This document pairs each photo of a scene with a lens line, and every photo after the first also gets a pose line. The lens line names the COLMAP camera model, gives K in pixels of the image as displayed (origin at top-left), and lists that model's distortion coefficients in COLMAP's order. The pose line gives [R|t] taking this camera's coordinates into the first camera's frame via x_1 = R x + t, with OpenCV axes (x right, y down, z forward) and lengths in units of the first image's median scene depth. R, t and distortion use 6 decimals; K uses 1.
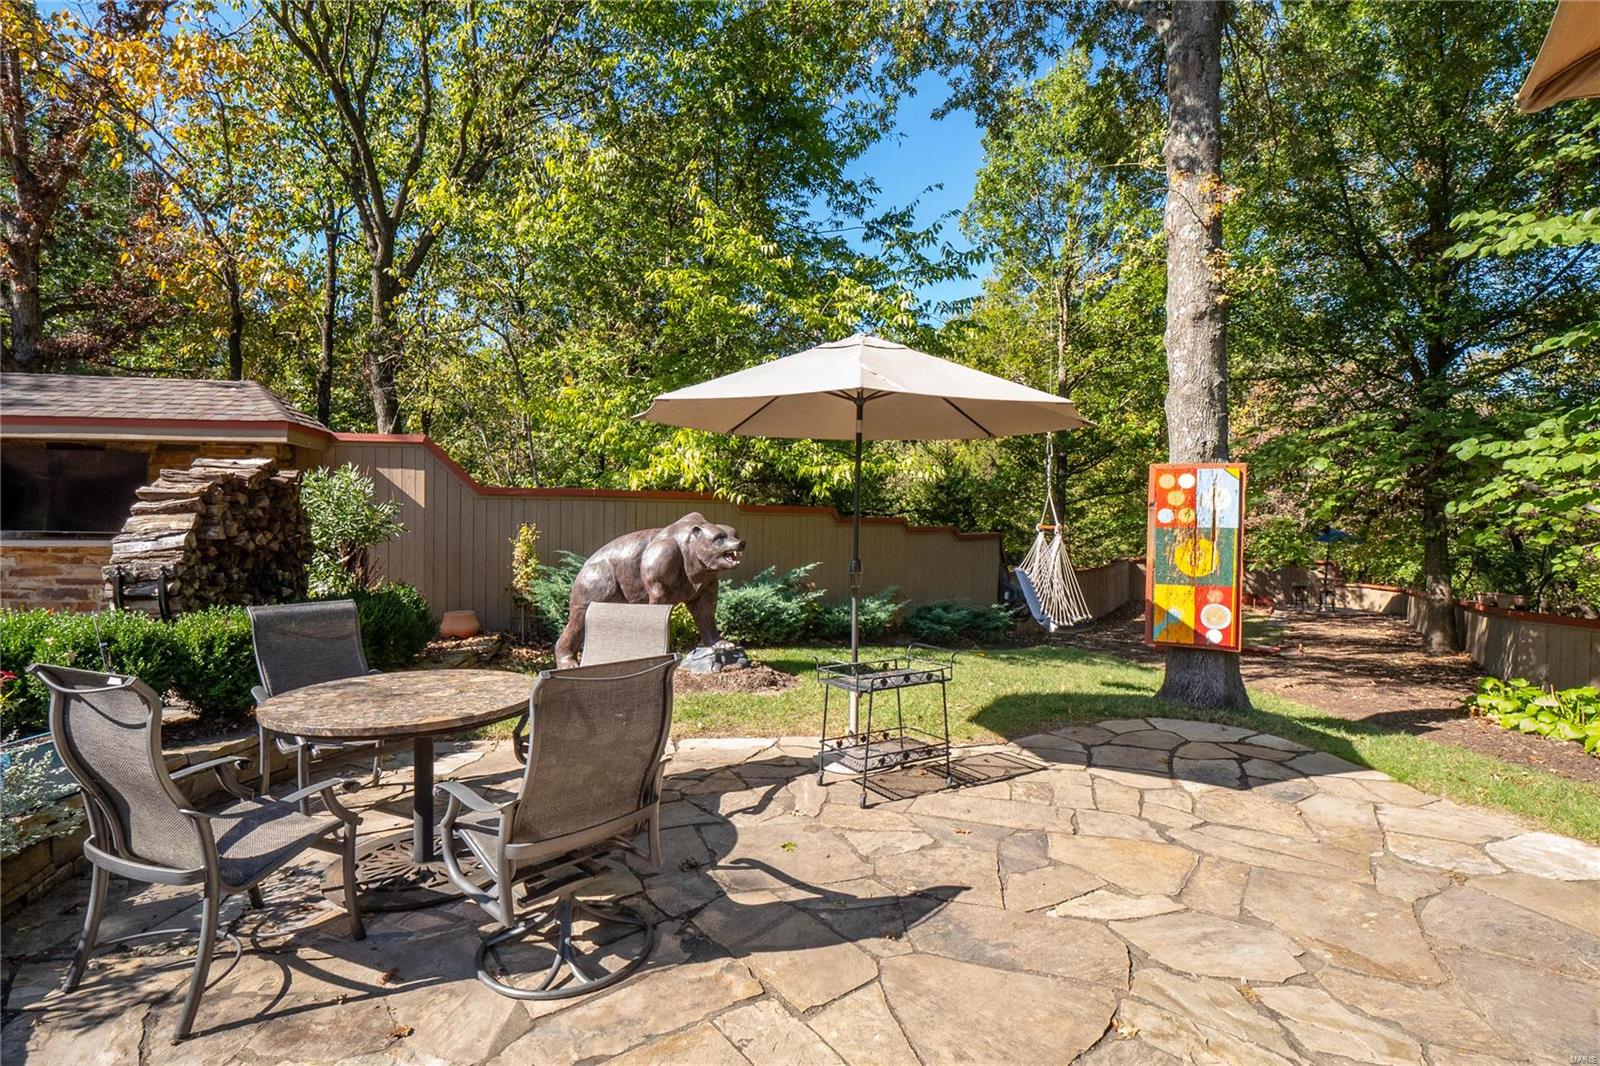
lens RADIAL K [[755.0, 0, 809.1], [0, 755.0, 533.0], [0, 0, 1]] dist [-0.000457, 0.002322]
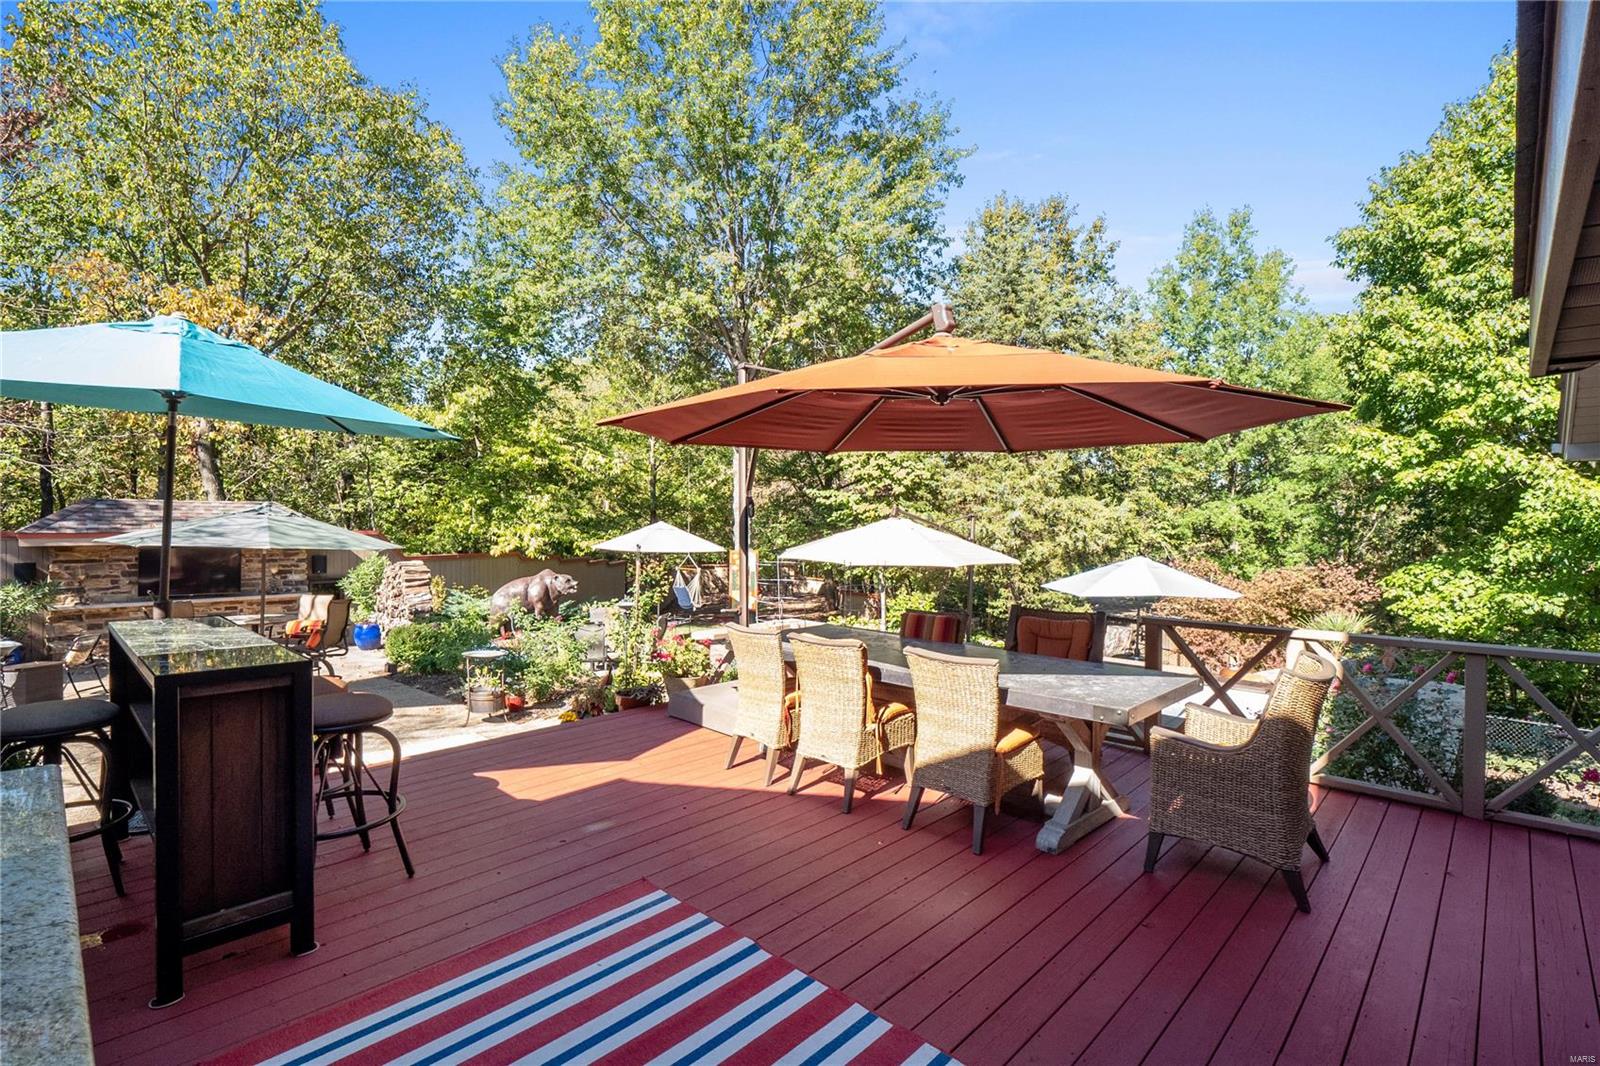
lens RADIAL K [[755.0, 0, 794.6], [0, 755.0, 535.1], [0, 0, 1]] dist [-0.000457, 0.002322]
pose [[0.823715, -0.014168, 0.566827, -0.877187], [0.012119, 0.999899, 0.007382, -0.146400], [-0.566874, 0.000789, 0.823804, -1.363254]]
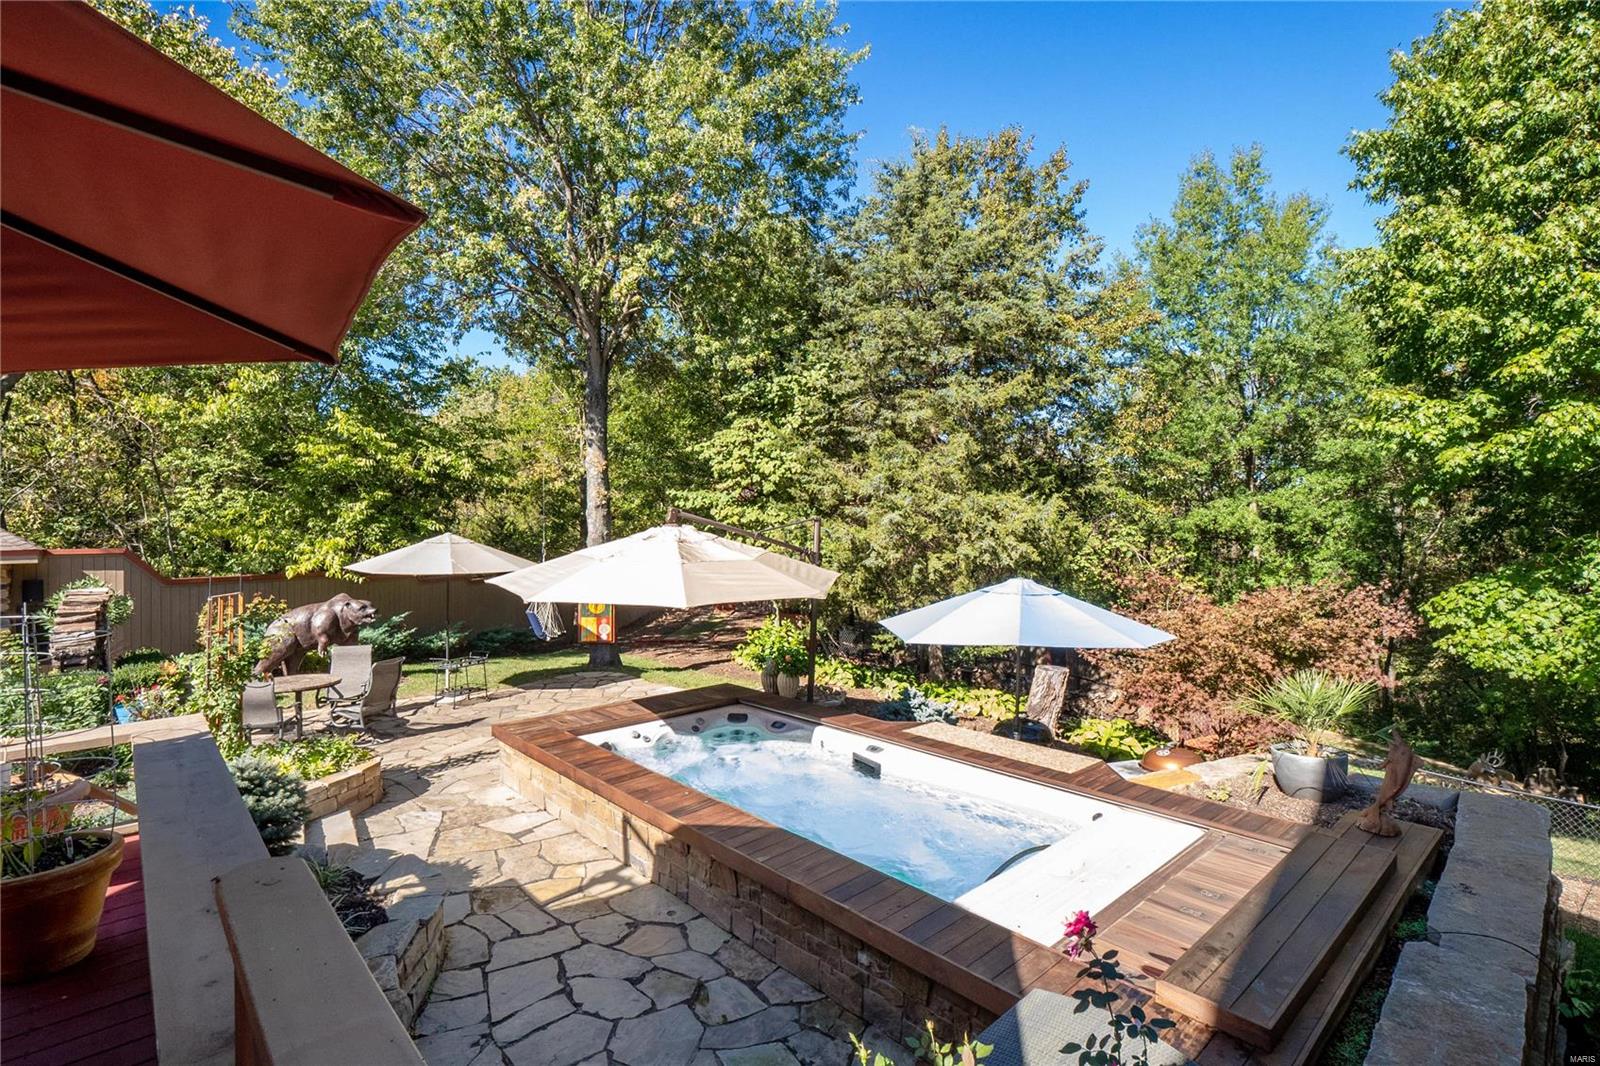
lens RADIAL K [[755.0, 0, 796.7], [0, 755.0, 526.5], [0, 0, 1]] dist [-0.000457, 0.002322]
pose [[0.857703, -0.012692, 0.513988, -0.157186], [0.024178, 0.999585, -0.015664, -0.143115], [-0.513576, 0.025862, 0.857654, -1.204996]]
